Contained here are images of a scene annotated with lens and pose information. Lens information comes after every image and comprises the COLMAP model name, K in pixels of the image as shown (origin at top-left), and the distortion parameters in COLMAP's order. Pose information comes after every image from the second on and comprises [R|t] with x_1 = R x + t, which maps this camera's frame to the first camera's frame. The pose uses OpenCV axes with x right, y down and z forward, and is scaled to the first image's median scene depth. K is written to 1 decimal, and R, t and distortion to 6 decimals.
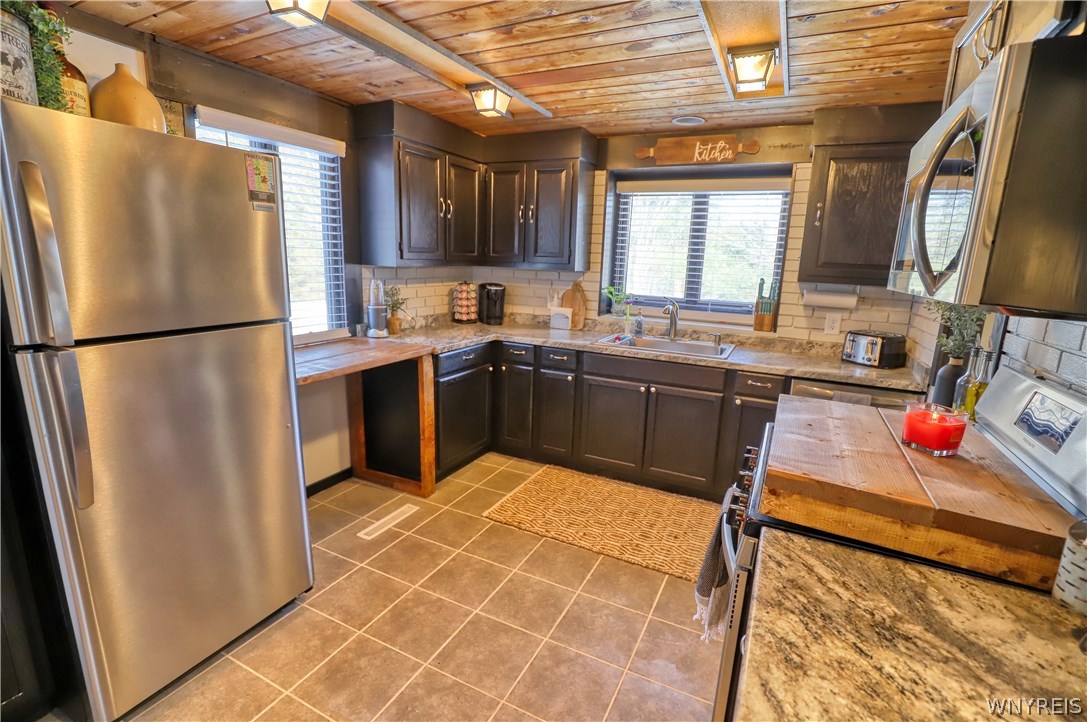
lens RADIAL K [[495.5, 0, 544.1], [0, 495.5, 362.9], [0, 0, 1]] dist [-0.035461, 0.006879]
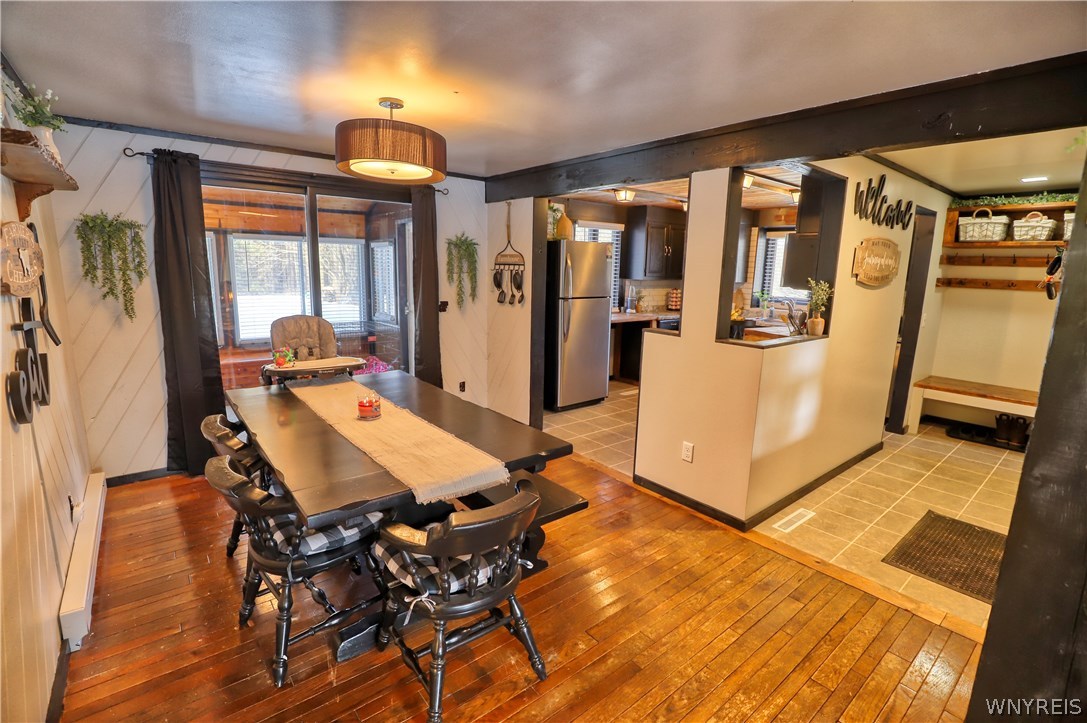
lens RADIAL K [[495.5, 0, 544.1], [0, 495.5, 363.4], [0, 0, 1]] dist [-0.035461, 0.006879]
pose [[0.911418, 0.065783, -0.406188, 0.232617], [-0.077068, 0.996960, -0.011467, 0.252258], [0.404199, 0.041755, 0.913717, -1.259659]]
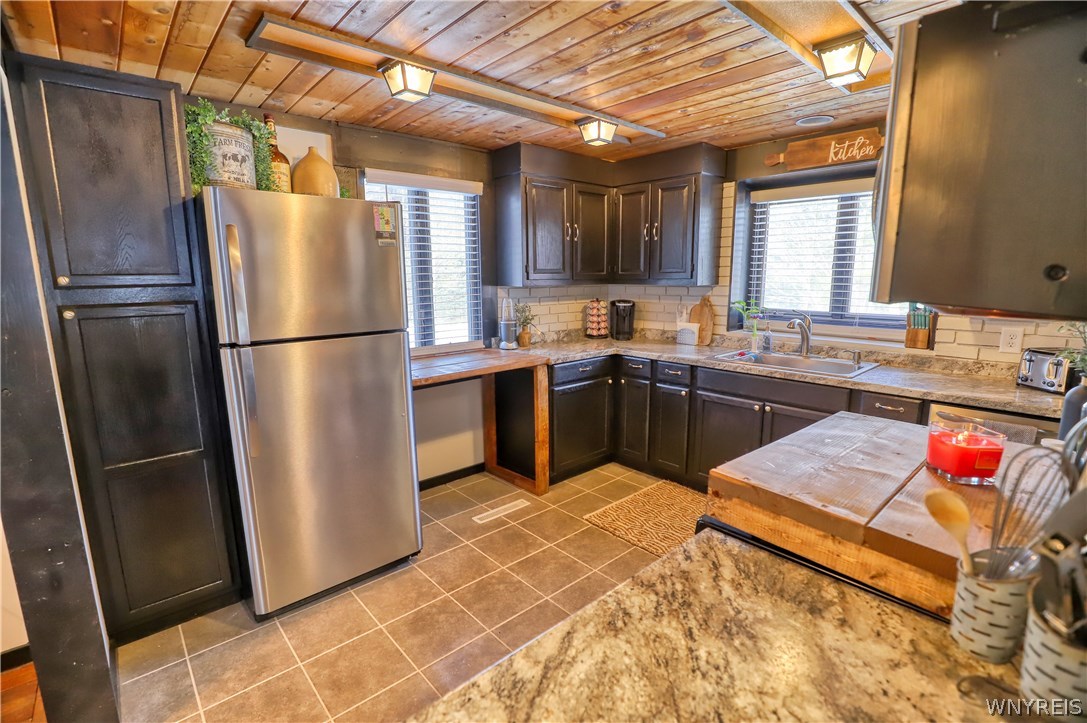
lens RADIAL K [[495.5, 0, 544.1], [0, 495.5, 363.4], [0, 0, 1]] dist [-0.035461, 0.006879]
pose [[0.929230, 0.024070, -0.368718, 0.188683], [-0.038059, 0.998803, -0.030713, 0.014998], [0.367537, 0.042572, 0.929034, -0.029647]]
